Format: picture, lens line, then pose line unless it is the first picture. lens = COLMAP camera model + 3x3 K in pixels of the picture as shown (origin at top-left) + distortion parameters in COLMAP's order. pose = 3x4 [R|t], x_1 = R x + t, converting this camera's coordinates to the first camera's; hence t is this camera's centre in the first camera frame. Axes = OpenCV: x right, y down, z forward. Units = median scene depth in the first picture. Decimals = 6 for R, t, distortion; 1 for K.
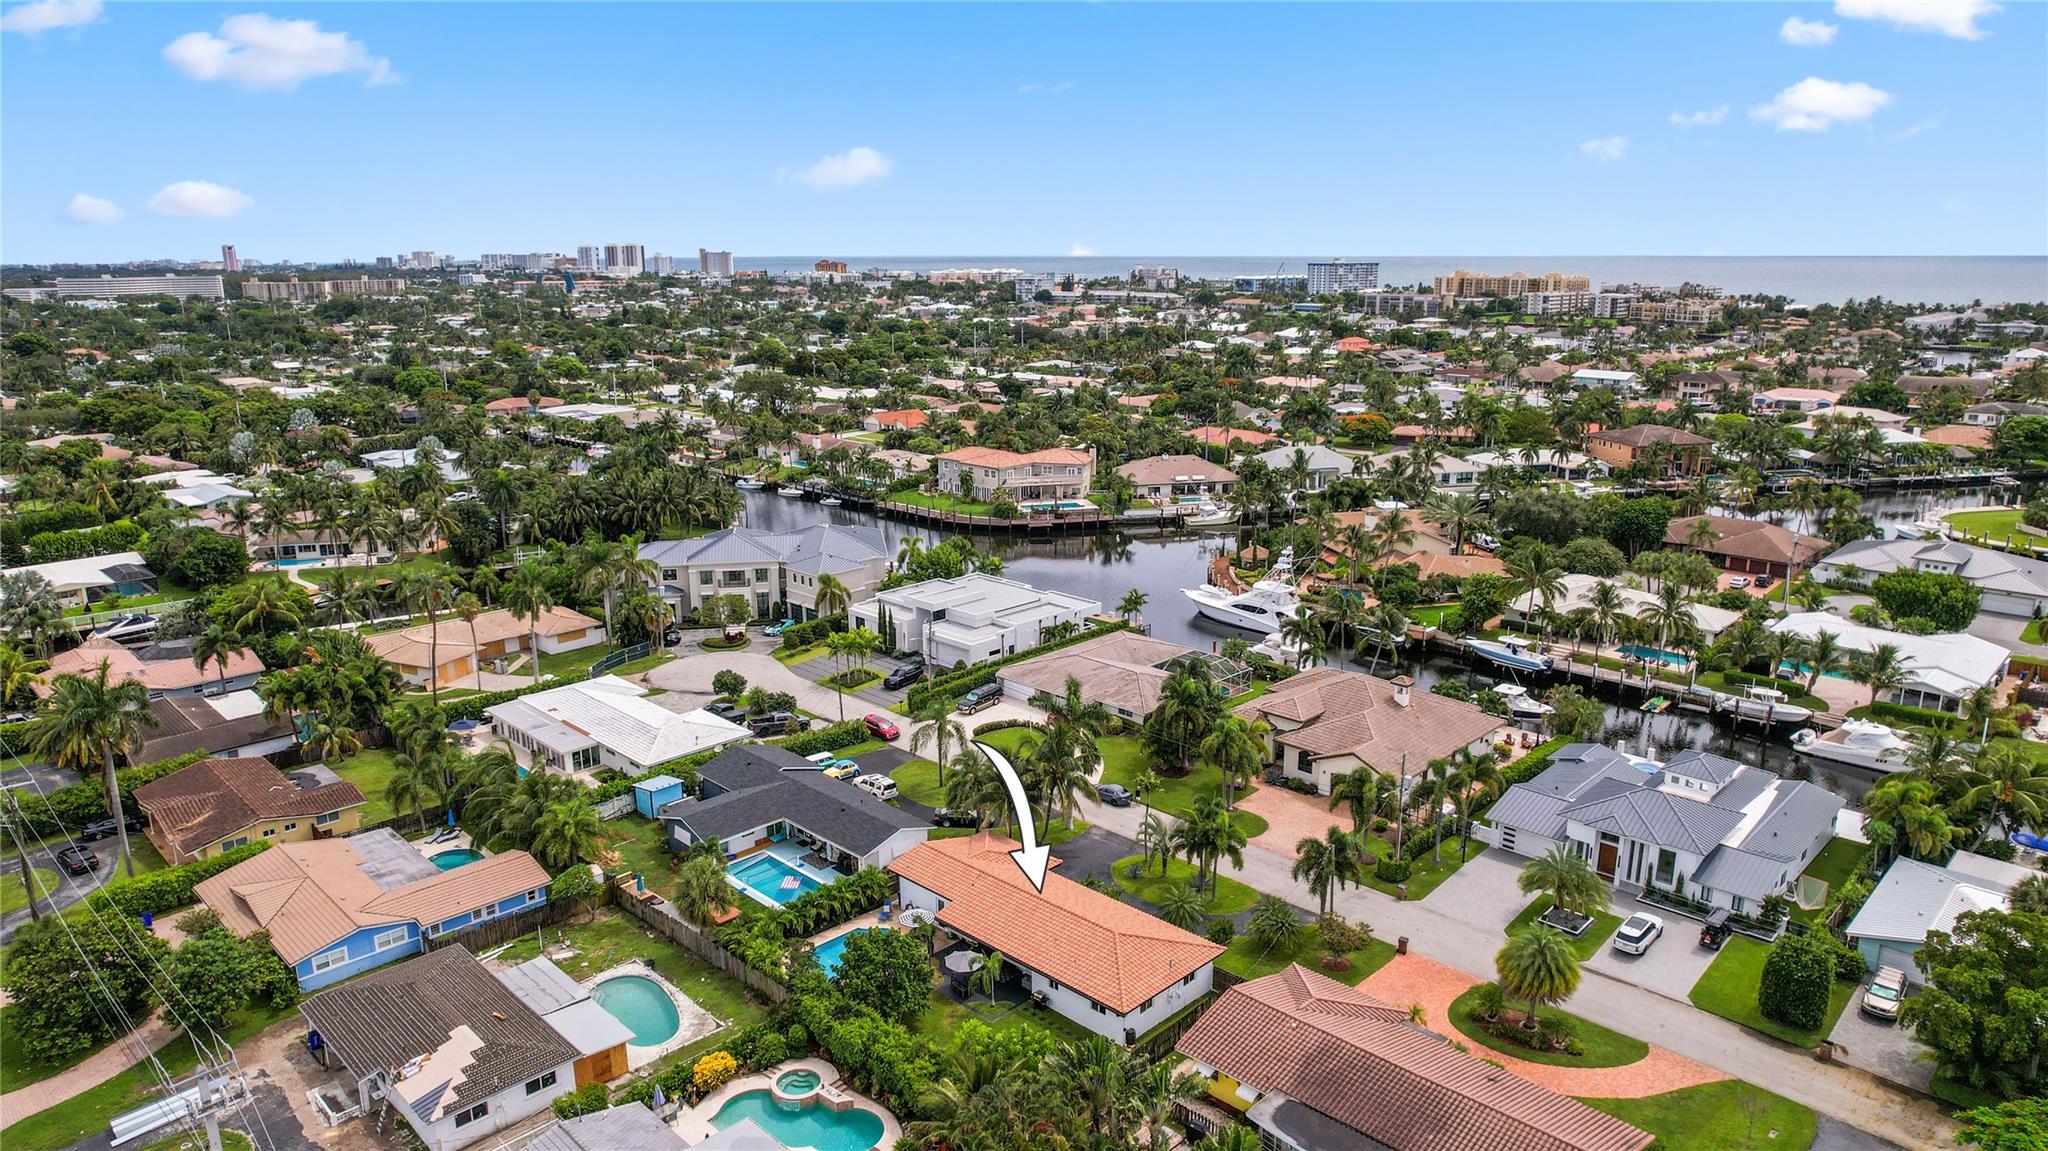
lens RADIAL K [[1301.6, 0, 1018.9], [0, 1301.6, 588.6], [0, 0, 1]] dist [-0.076483, 0.069412]
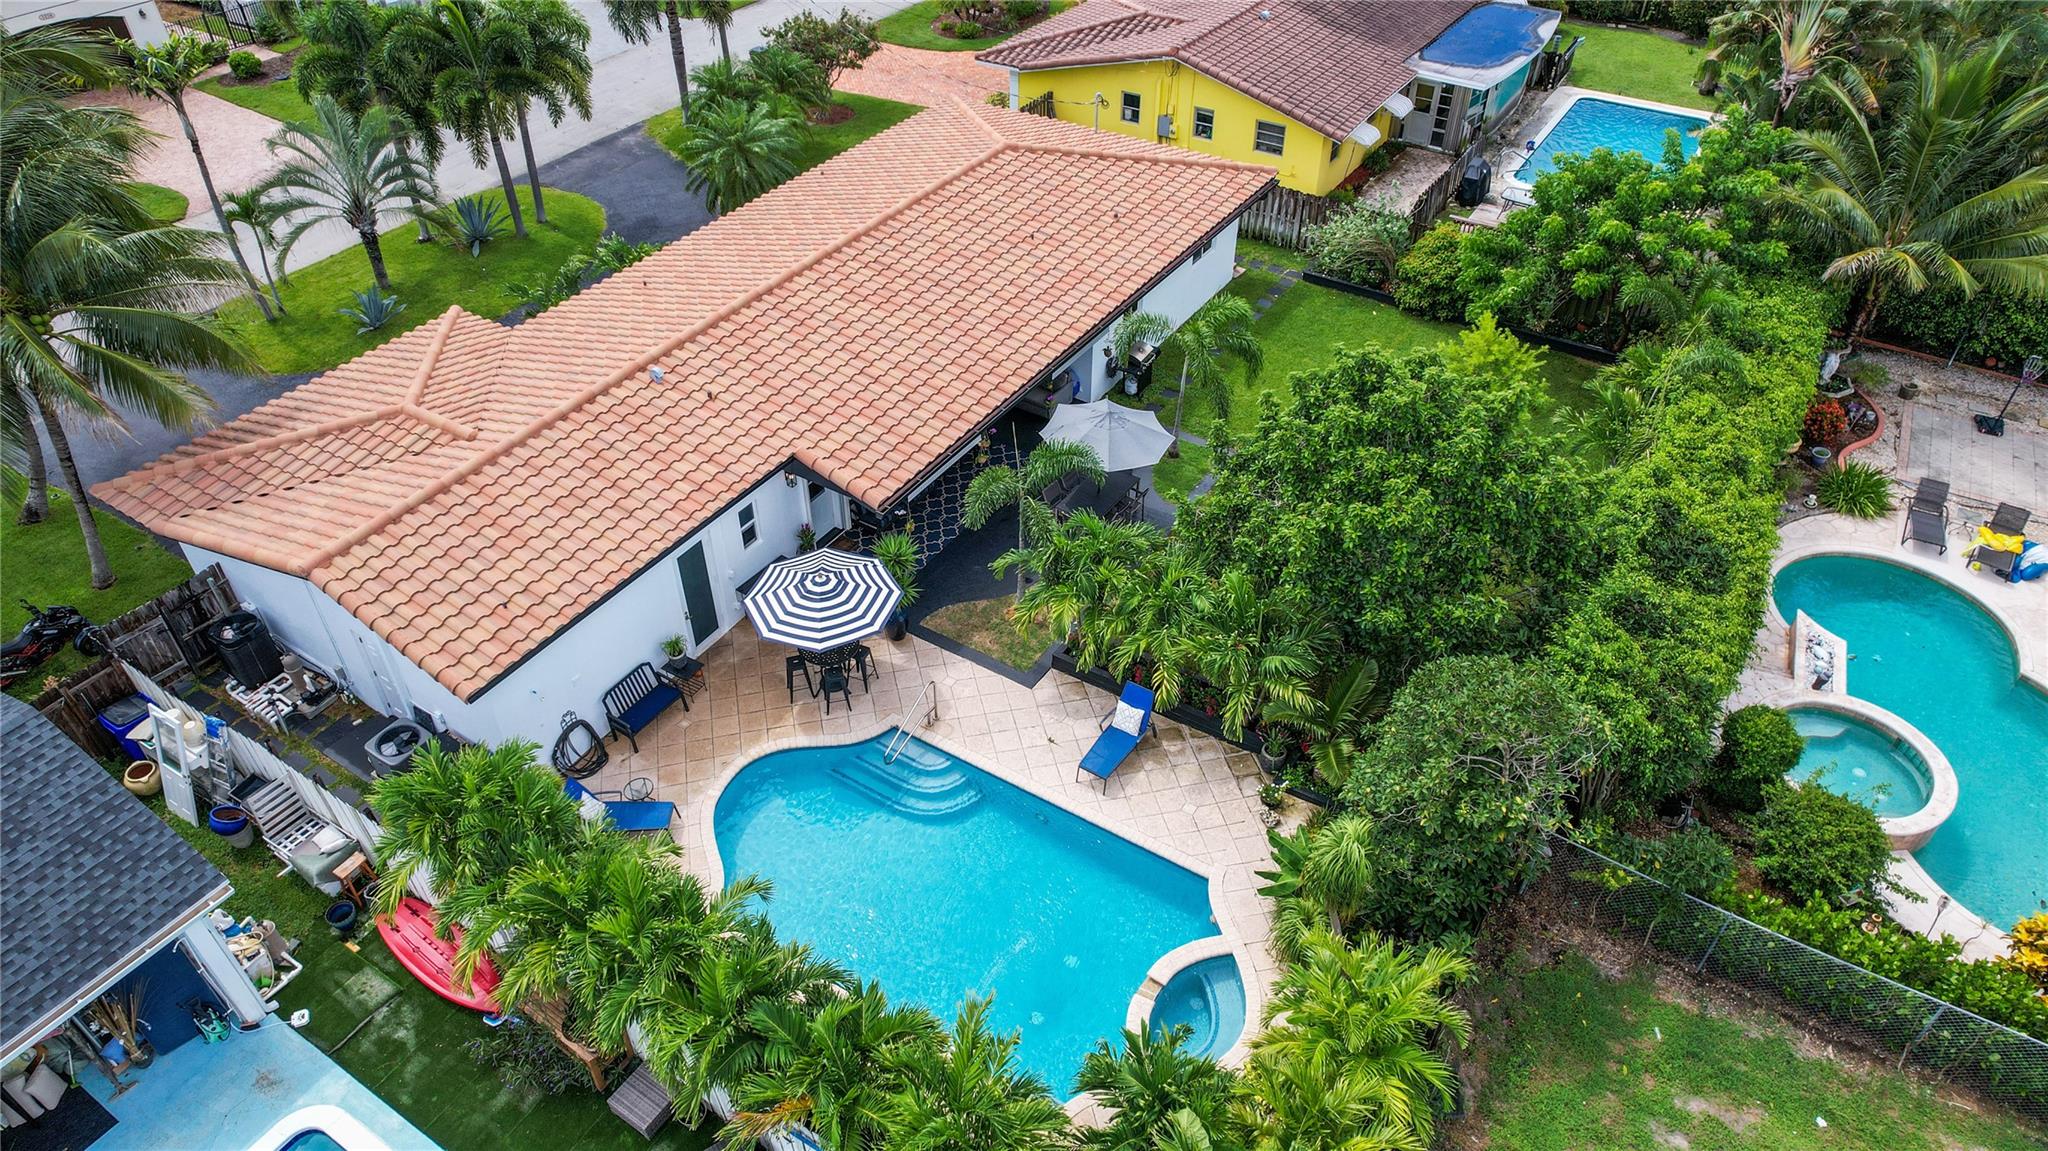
lens RADIAL K [[1301.6, 0, 1018.9], [0, 1301.6, 588.6], [0, 0, 1]] dist [-0.076483, 0.069412]
pose [[-0.218446, -0.632637, 0.743002, -0.223358], [0.230070, 0.706538, 0.669232, 0.078065], [-0.948340, 0.317133, -0.008790, 0.794680]]
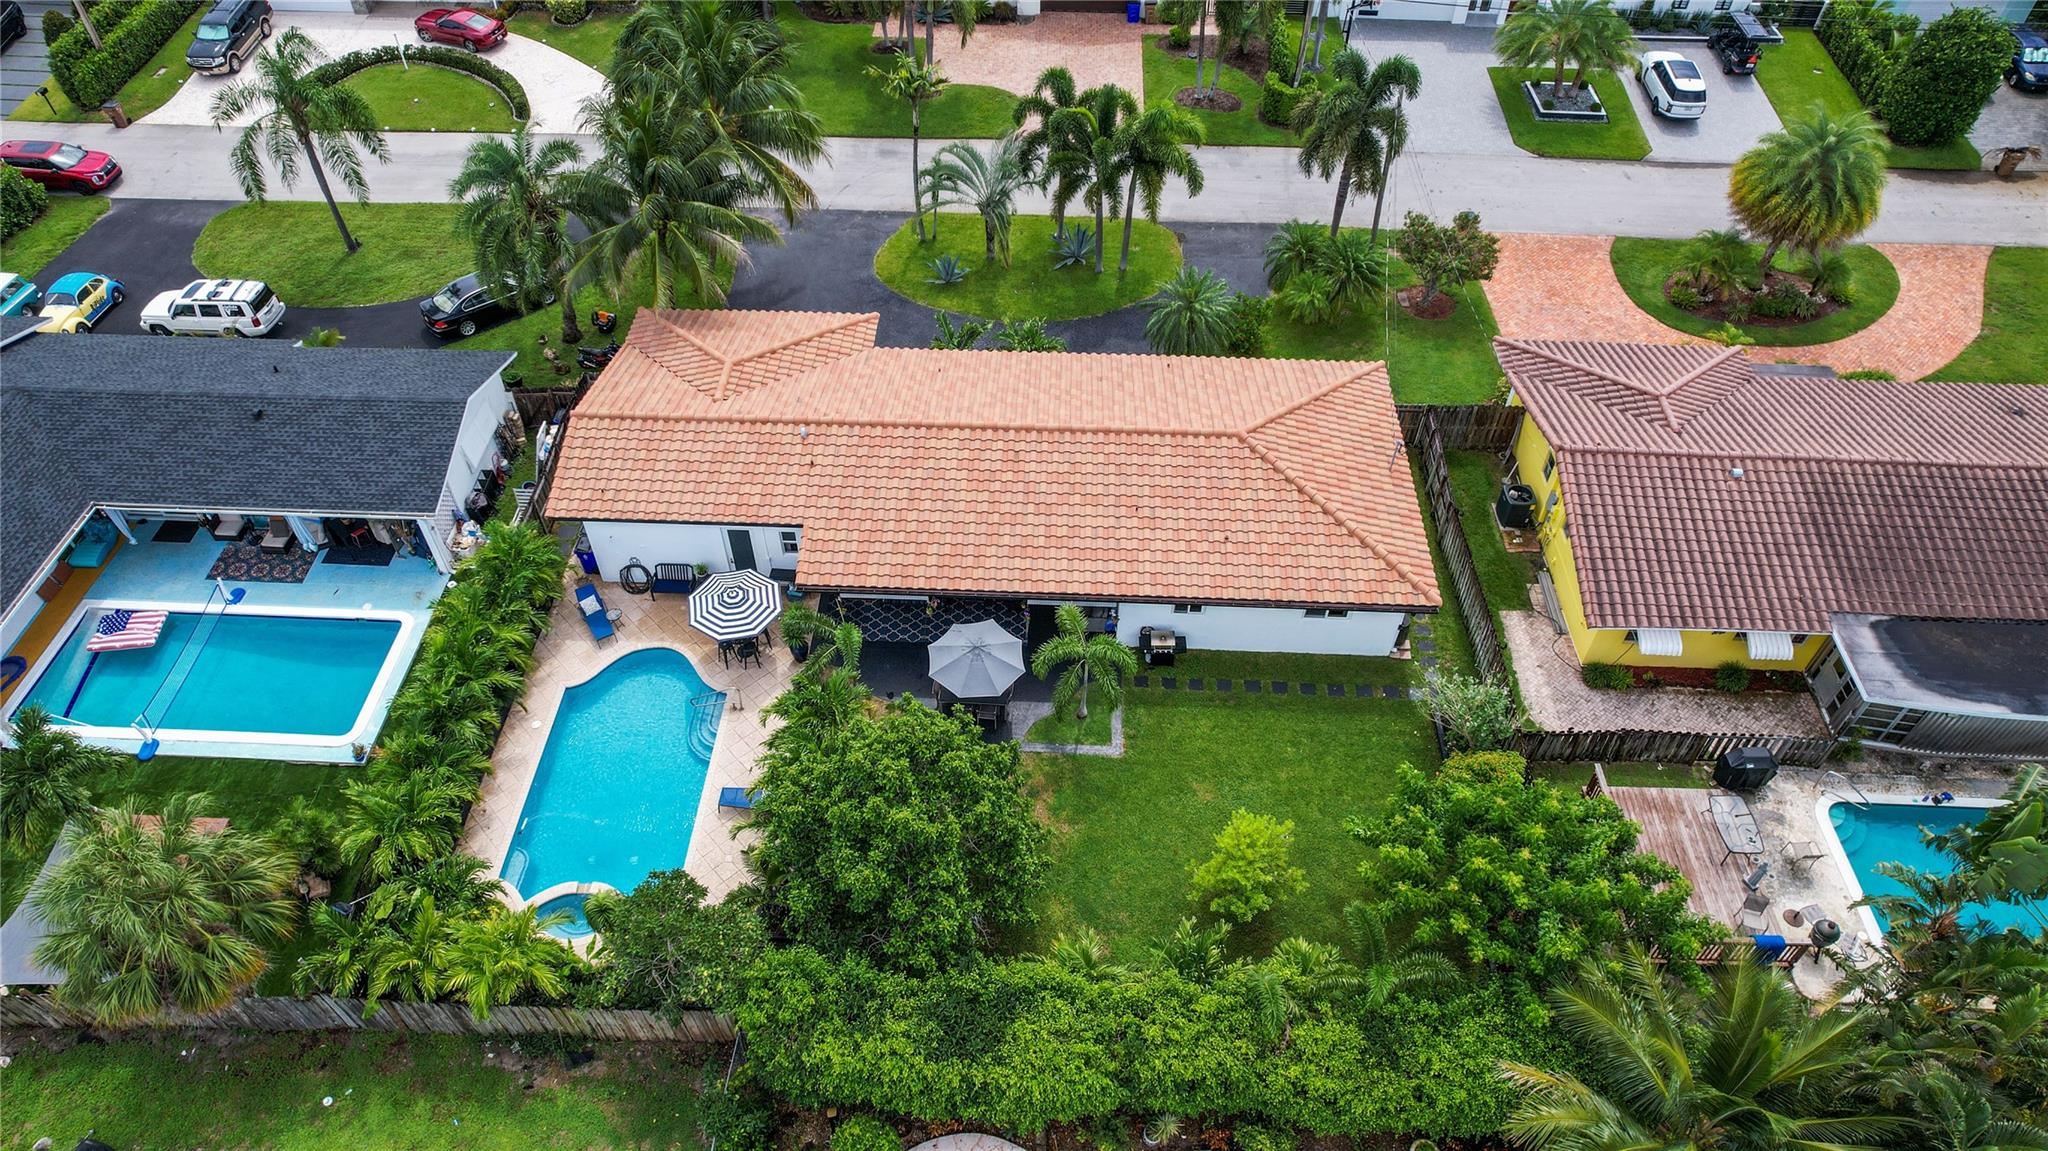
lens RADIAL K [[1301.6, 0, 1018.9], [0, 1301.6, 588.6], [0, 0, 1]] dist [-0.076483, 0.069412]
pose [[0.741365, -0.497796, 0.450085, -0.157471], [0.165647, 0.785650, 0.596083, 0.021651], [-0.650337, -0.367360, 0.664912, 0.557505]]
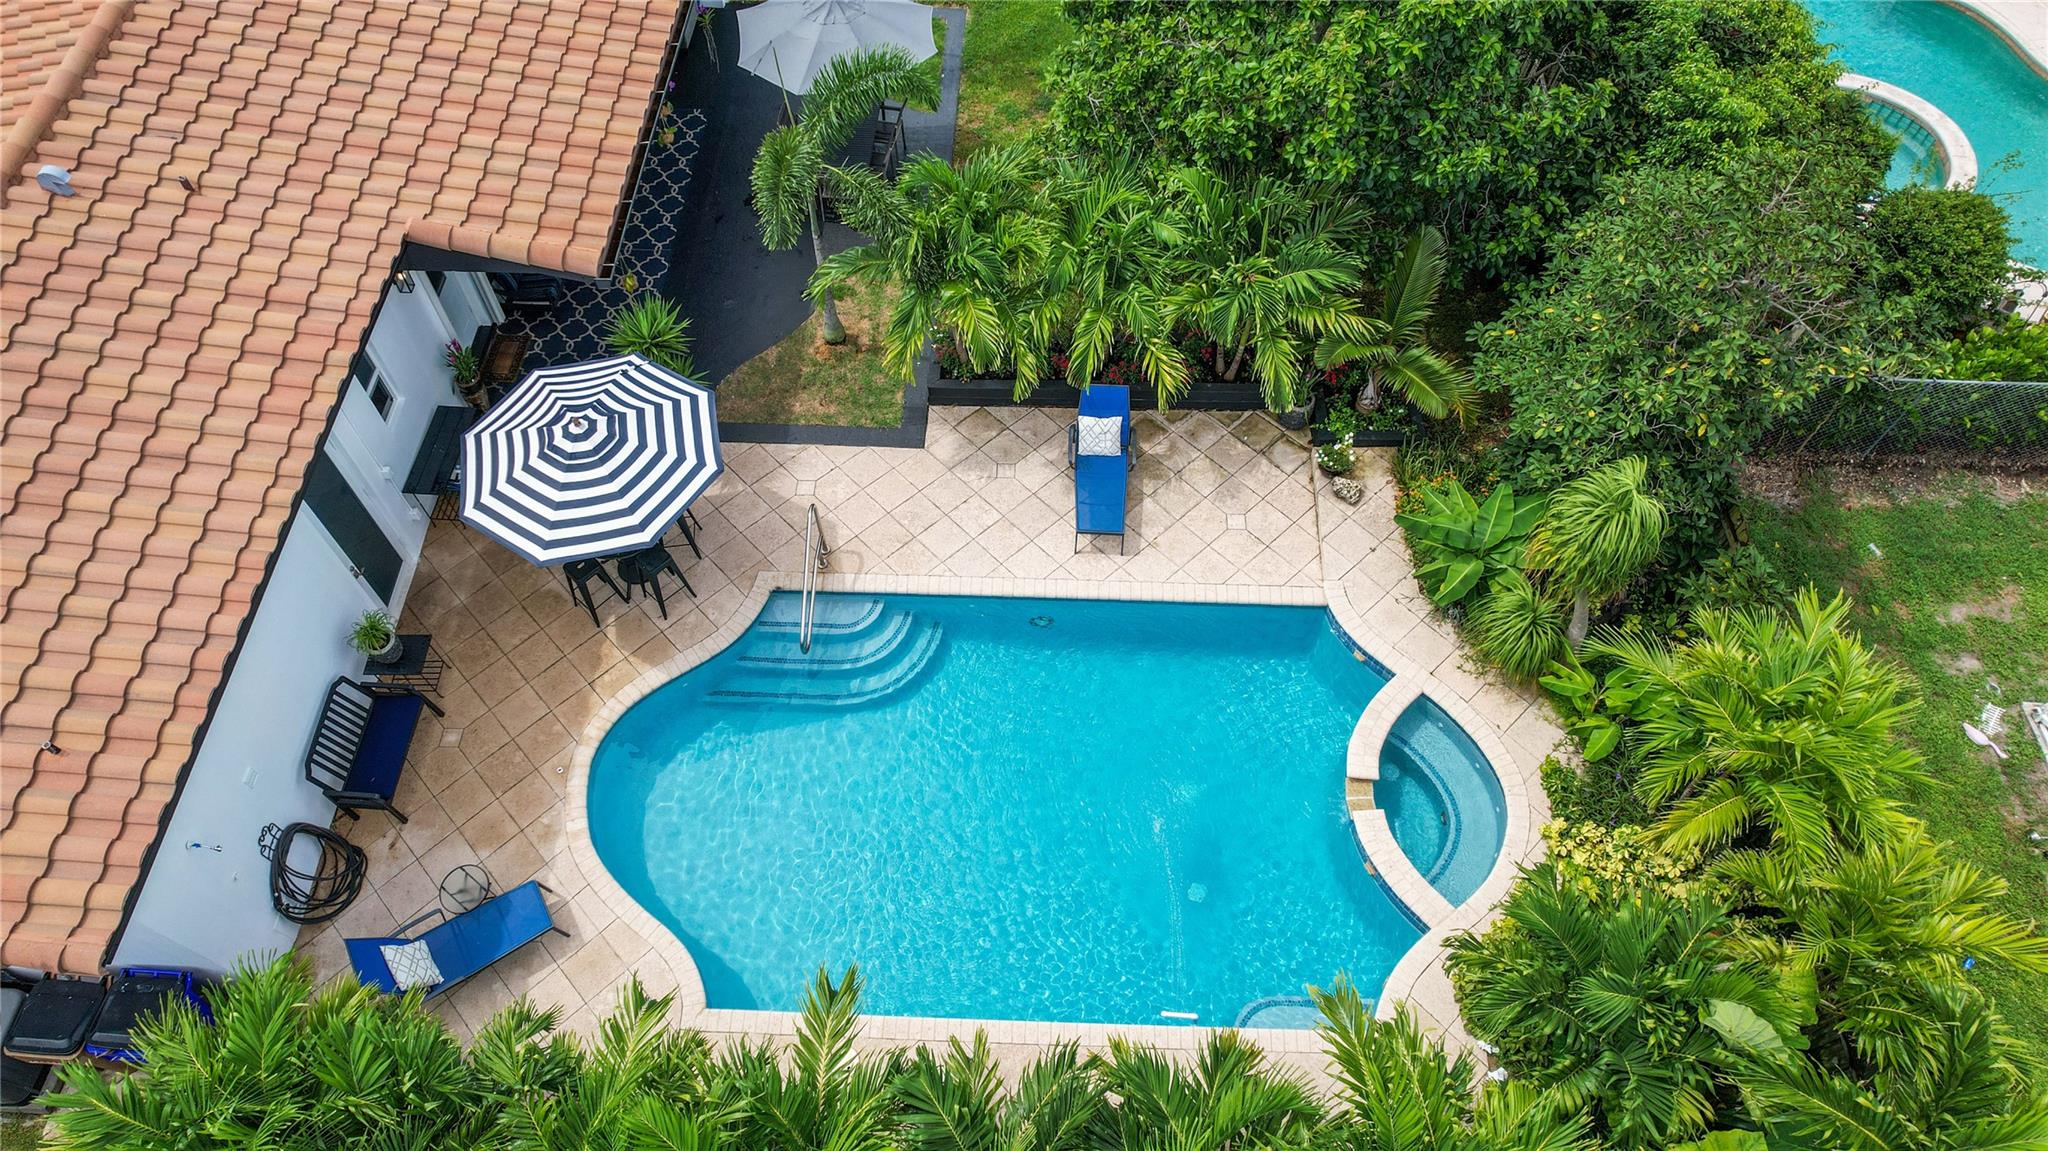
lens RADIAL K [[1301.6, 0, 1018.9], [0, 1301.6, 588.6], [0, 0, 1]] dist [-0.076483, 0.069412]
pose [[-0.682986, -0.615439, 0.393402, -0.146334], [0.174820, 0.385204, 0.906121, 0.113027], [-0.709203, 0.687642, -0.155498, 0.821886]]
